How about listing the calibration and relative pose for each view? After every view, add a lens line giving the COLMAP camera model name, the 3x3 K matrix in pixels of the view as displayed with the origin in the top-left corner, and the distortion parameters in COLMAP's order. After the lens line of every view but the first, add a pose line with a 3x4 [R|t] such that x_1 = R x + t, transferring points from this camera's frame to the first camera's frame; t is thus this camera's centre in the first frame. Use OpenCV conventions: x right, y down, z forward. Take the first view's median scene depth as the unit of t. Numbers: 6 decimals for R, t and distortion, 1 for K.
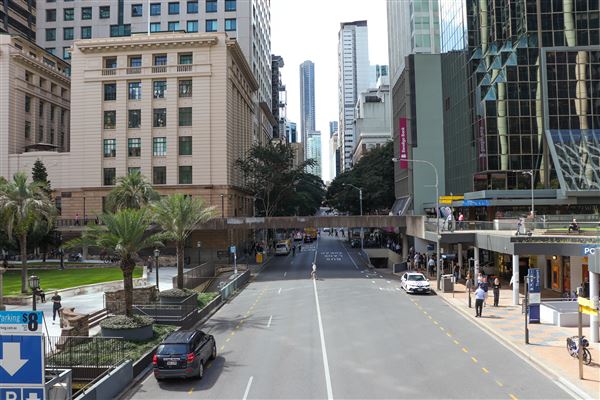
lens RADIAL K [[501.2, 0, 300.0], [0, 501.2, 200.0], [0, 0, 1]] dist [-0.171812, 0.152248]
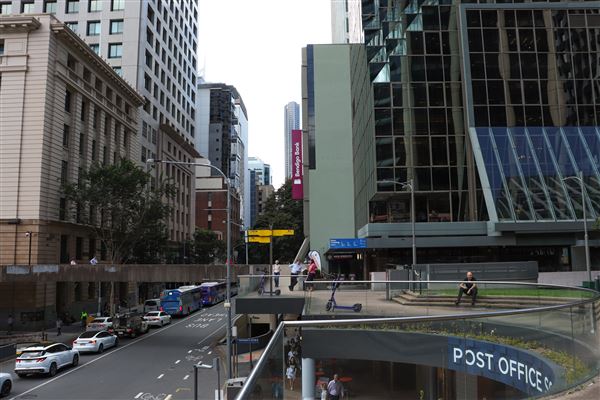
lens RADIAL K [[515.0, 0, 309.9], [0, 515.0, 201.1], [0, 0, 1]] dist [-0.128311, 0.004163]
pose [[0.999591, 0.002775, 0.028475, 0.248875], [-0.000149, 0.995778, -0.091793, 0.009963], [-0.028610, 0.091751, 0.995371, 0.313628]]
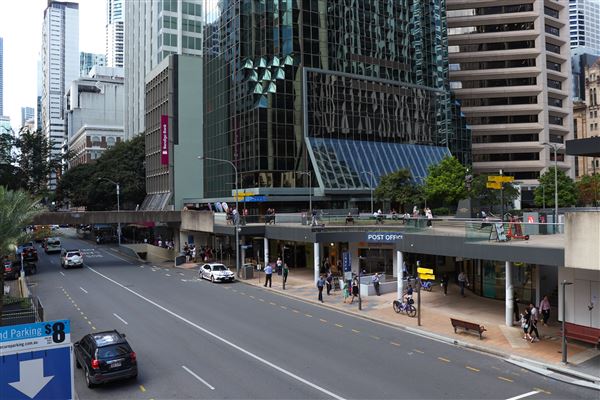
lens RADIAL K [[501.2, 0, 300.0], [0, 501.2, 200.0], [0, 0, 1]] dist [-0.171812, 0.152248]
pose [[0.822974, 0.004019, 0.568065, -0.169847], [-0.009507, 0.999932, 0.006699, -0.000158], [-0.568000, -0.010914, 0.822956, 0.004339]]
